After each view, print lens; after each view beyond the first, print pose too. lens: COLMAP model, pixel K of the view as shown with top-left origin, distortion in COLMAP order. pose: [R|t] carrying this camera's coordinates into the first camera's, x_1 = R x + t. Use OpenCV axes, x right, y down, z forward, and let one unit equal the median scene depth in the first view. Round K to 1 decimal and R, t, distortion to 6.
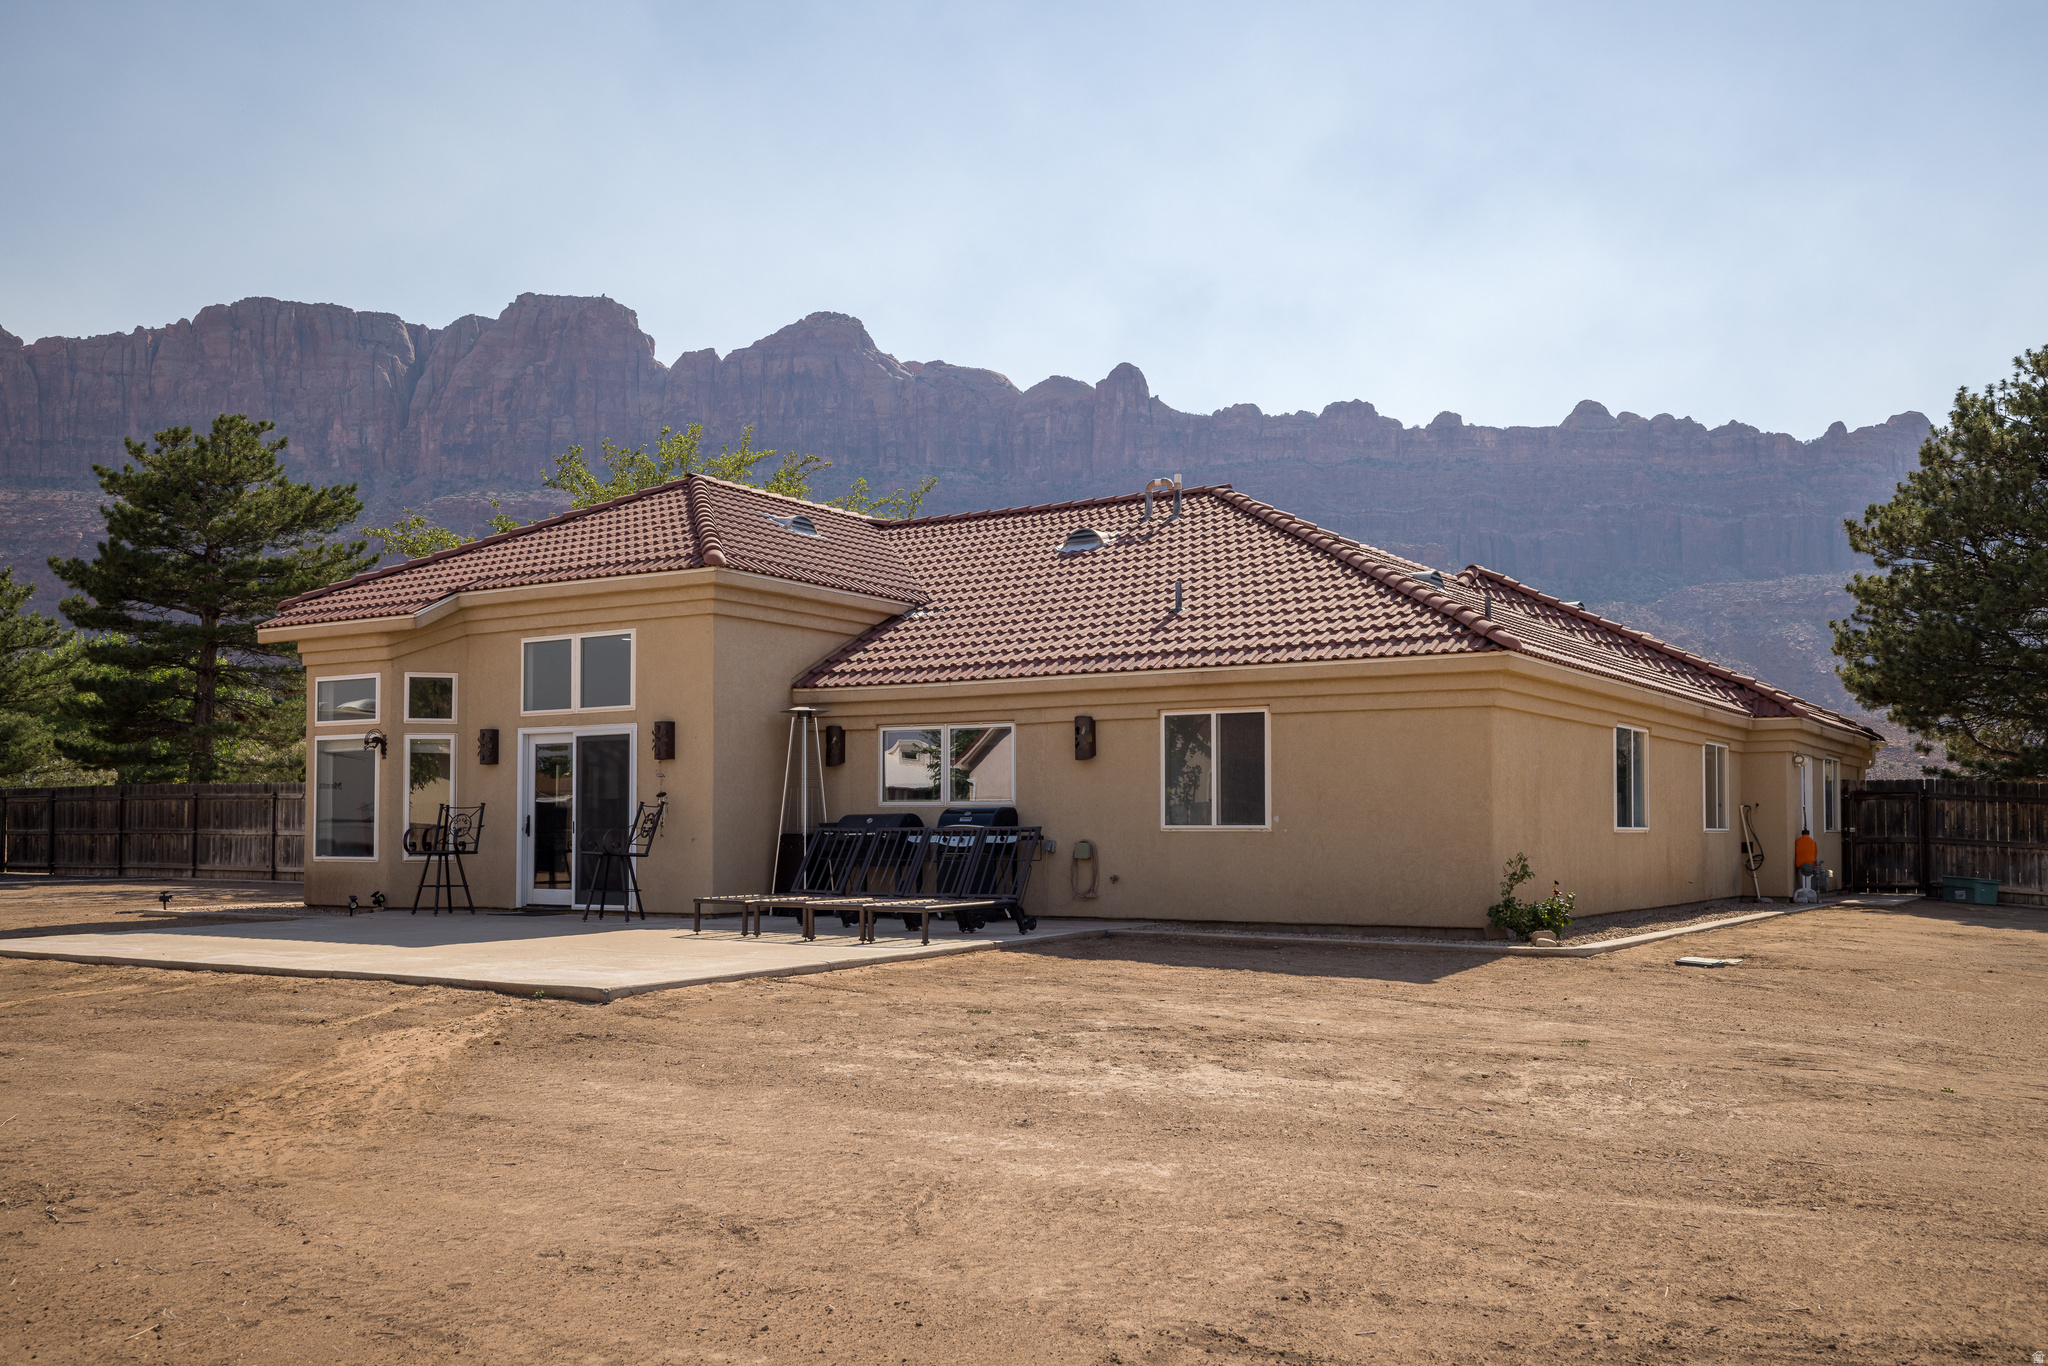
lens RADIAL K [[1844.4, 0, 1018.3], [0, 1844.4, 692.2], [0, 0, 1]] dist [-0.003634, -0.015929]
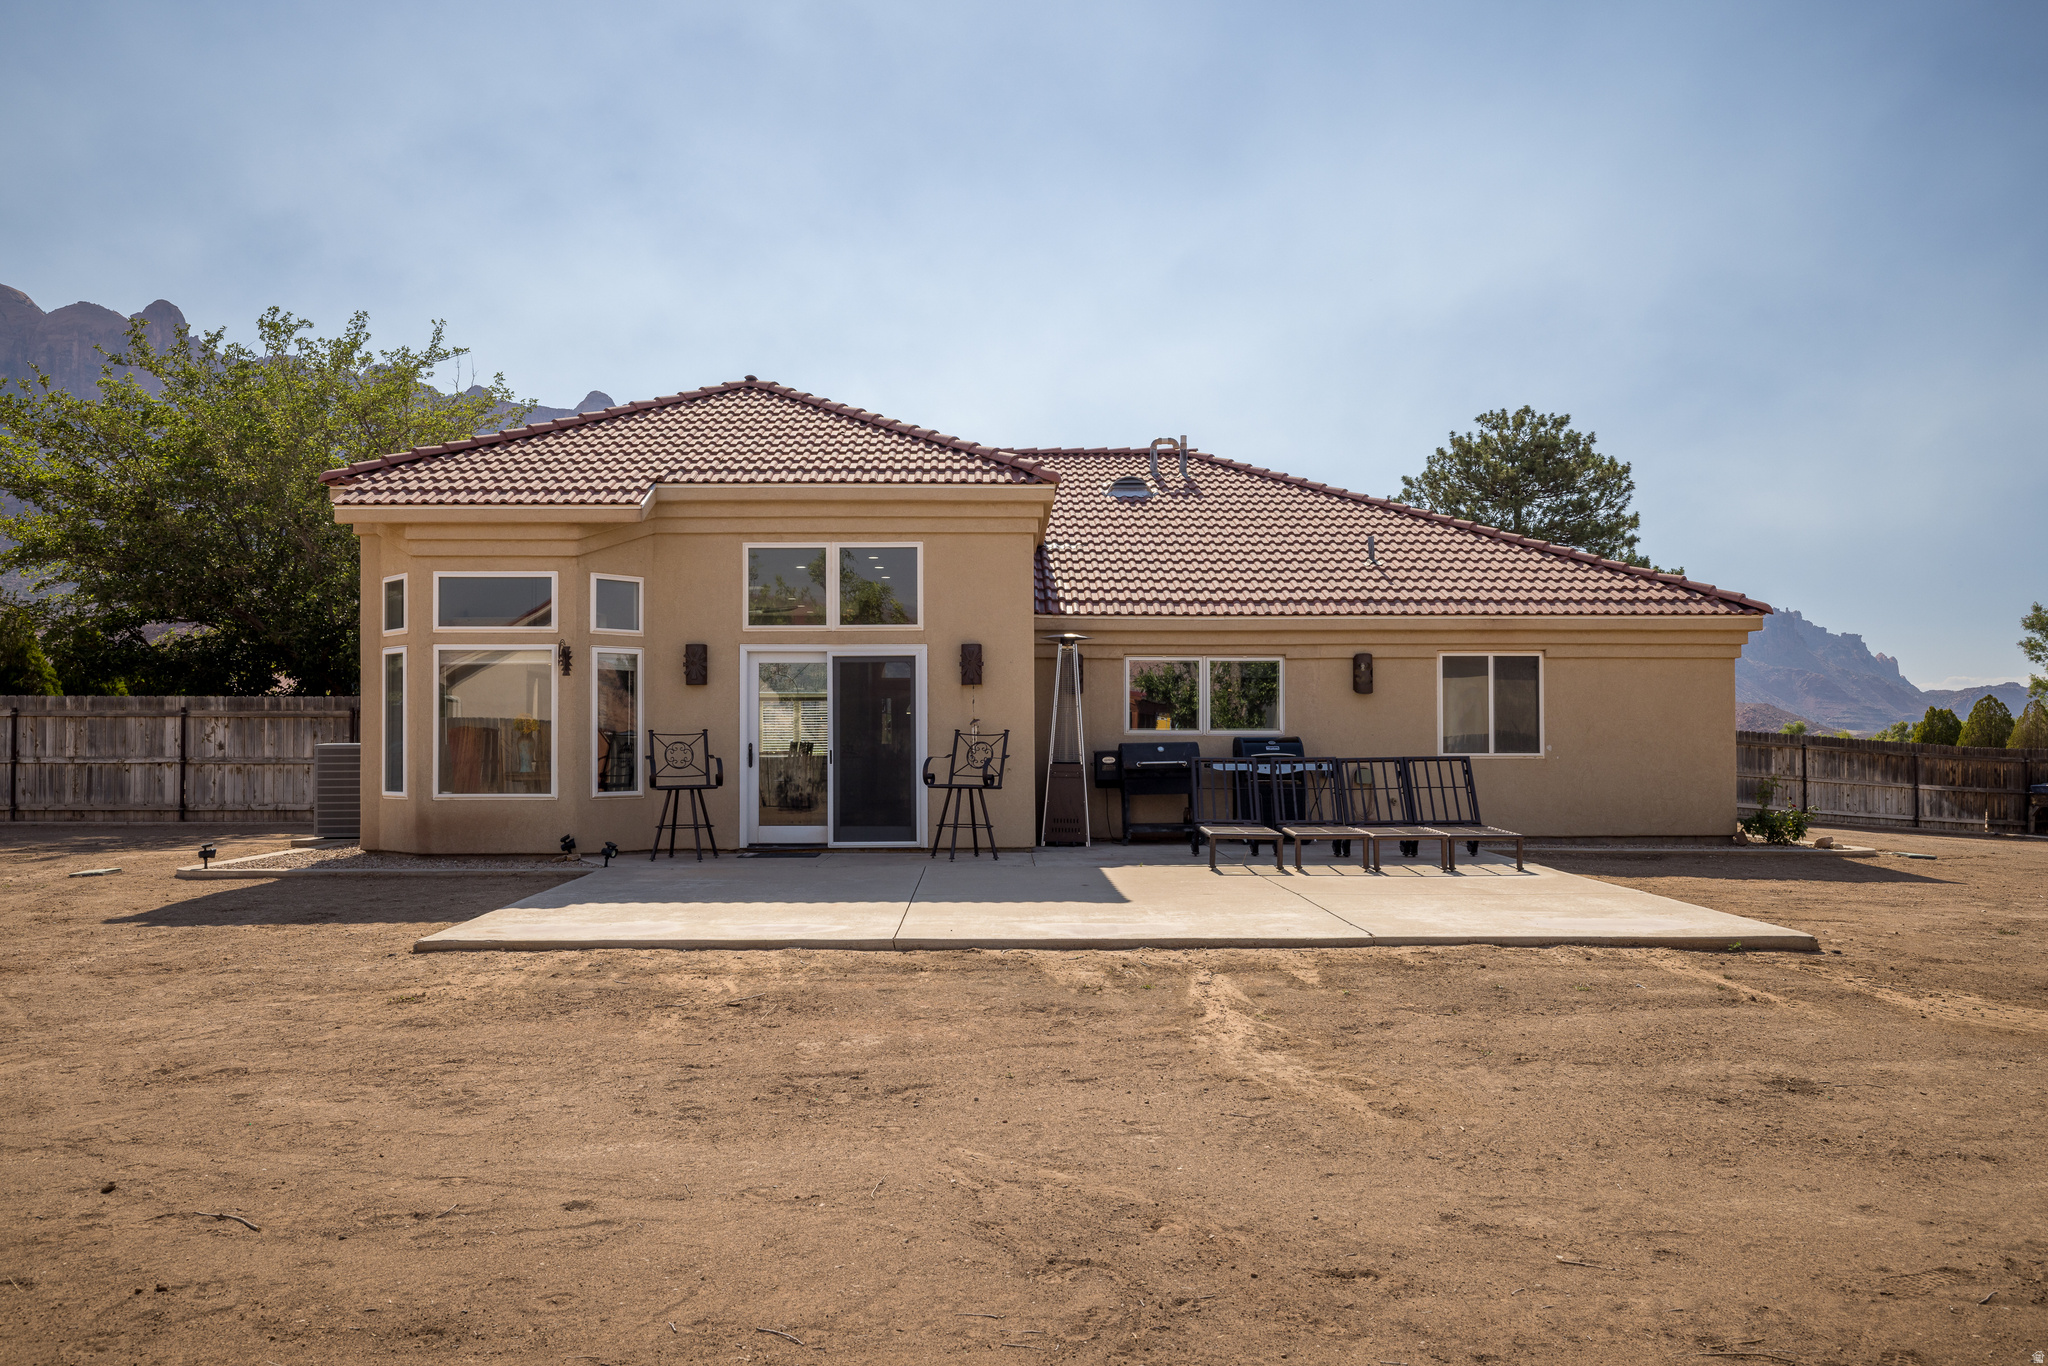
lens RADIAL K [[1505.7, 0, 1021.7], [0, 1505.7, 697.7], [0, 0, 1]] dist [-0.021244, 0.000127]
pose [[0.831691, 0.014537, 0.555048, -0.585724], [-0.040498, 0.998583, 0.034530, 0.015284], [-0.553760, -0.051197, 0.831101, 0.342340]]
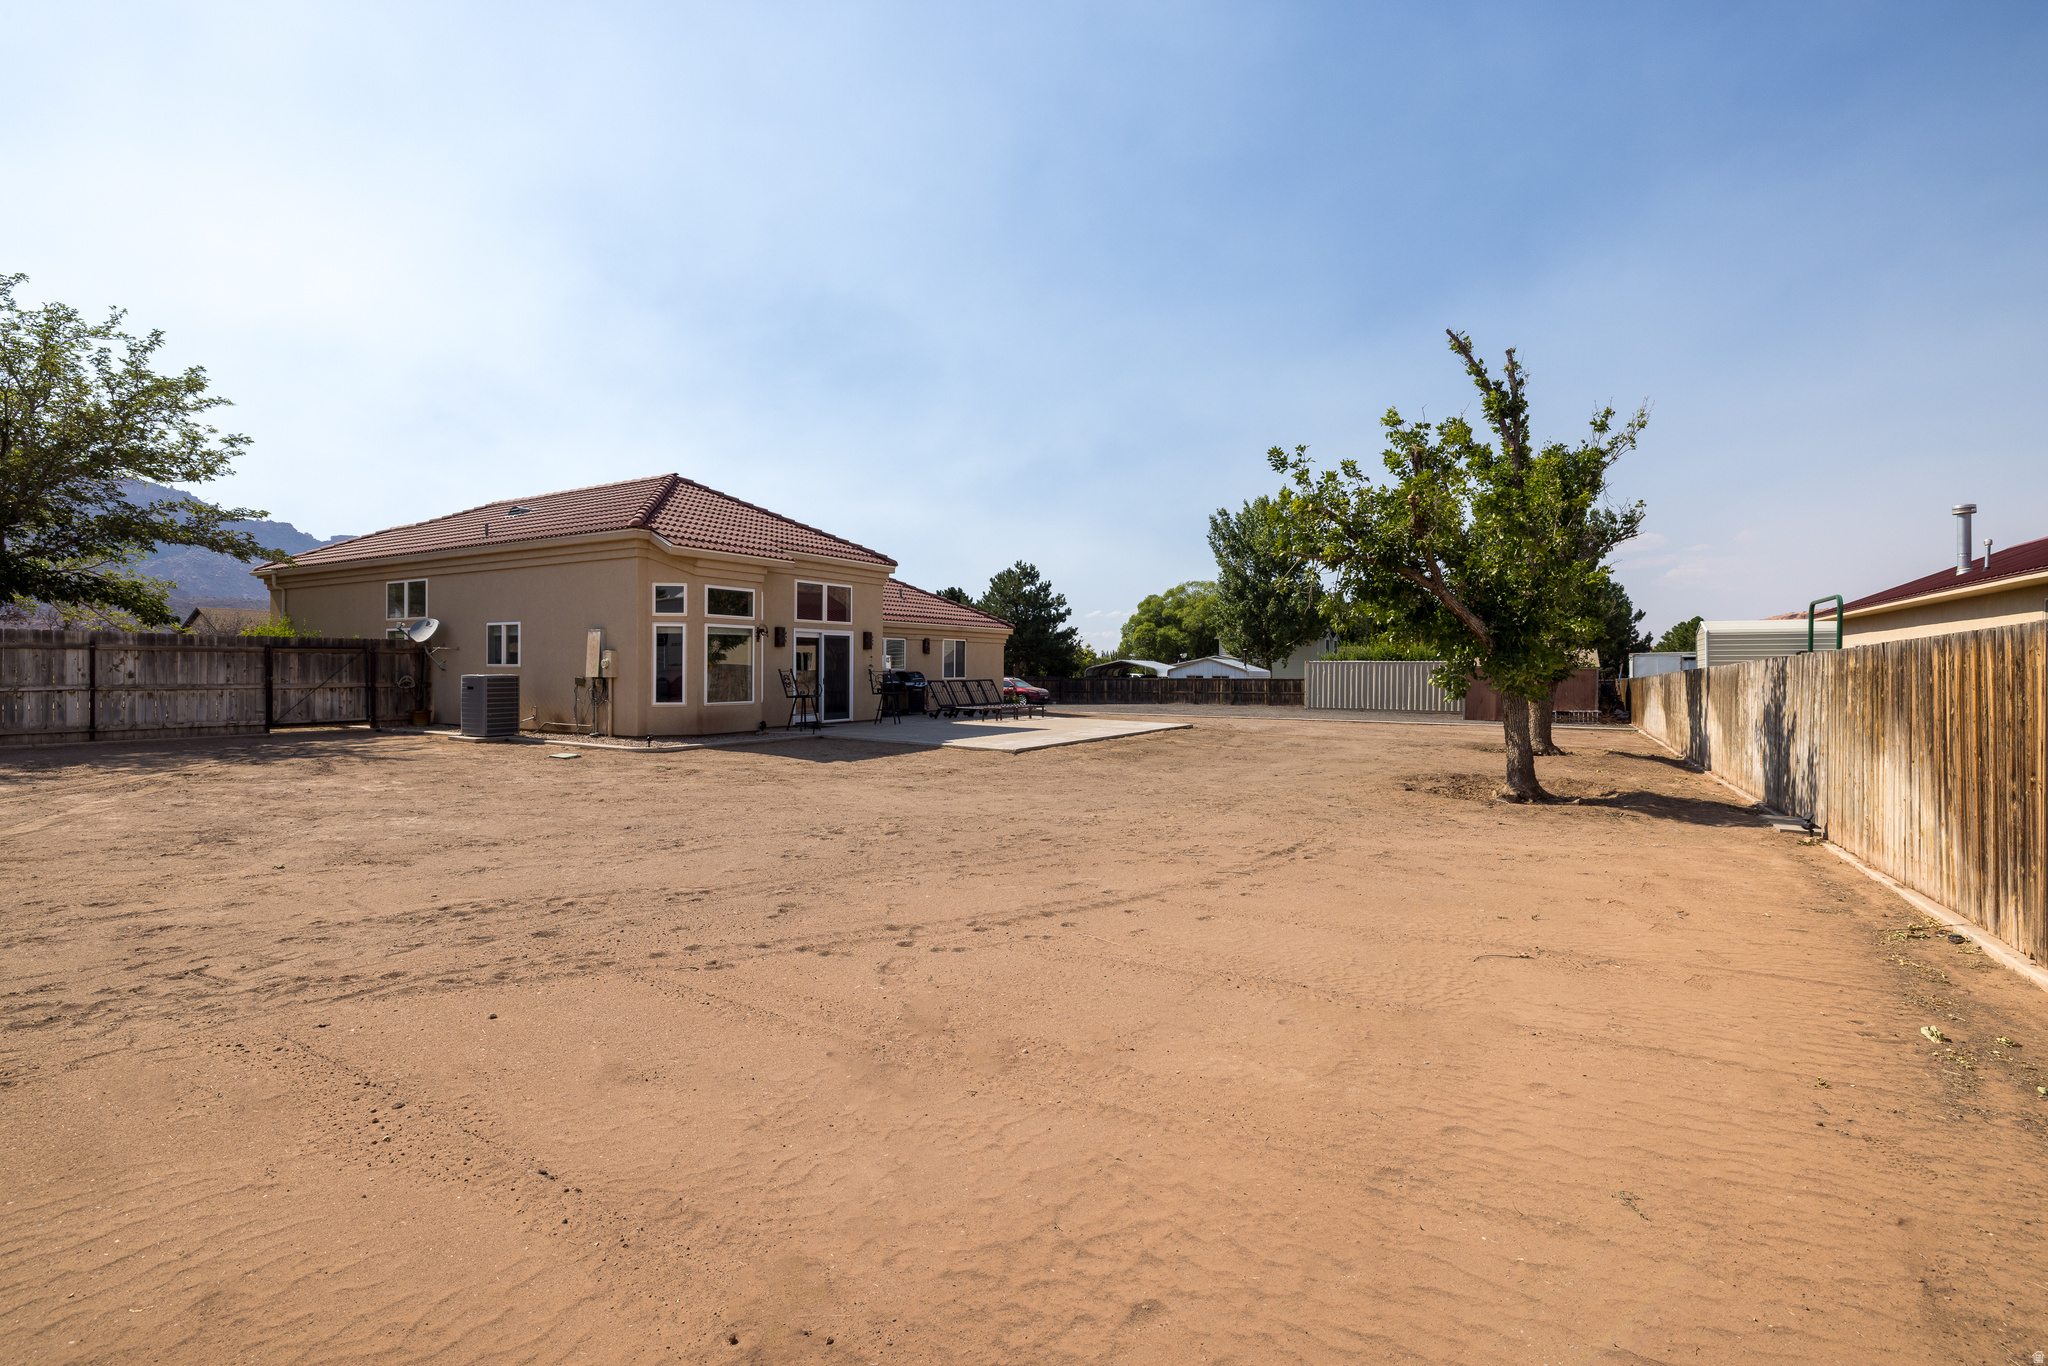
lens RADIAL K [[964.8, 0, 1020.1], [0, 964.8, 669.5], [0, 0, 1]] dist [0.002046, 0.000192]
pose [[-0.031081, -0.003324, 0.999511, -1.304297], [-0.083683, 0.996492, 0.000711, 0.043167], [-0.996008, -0.083620, -0.031250, 0.840659]]
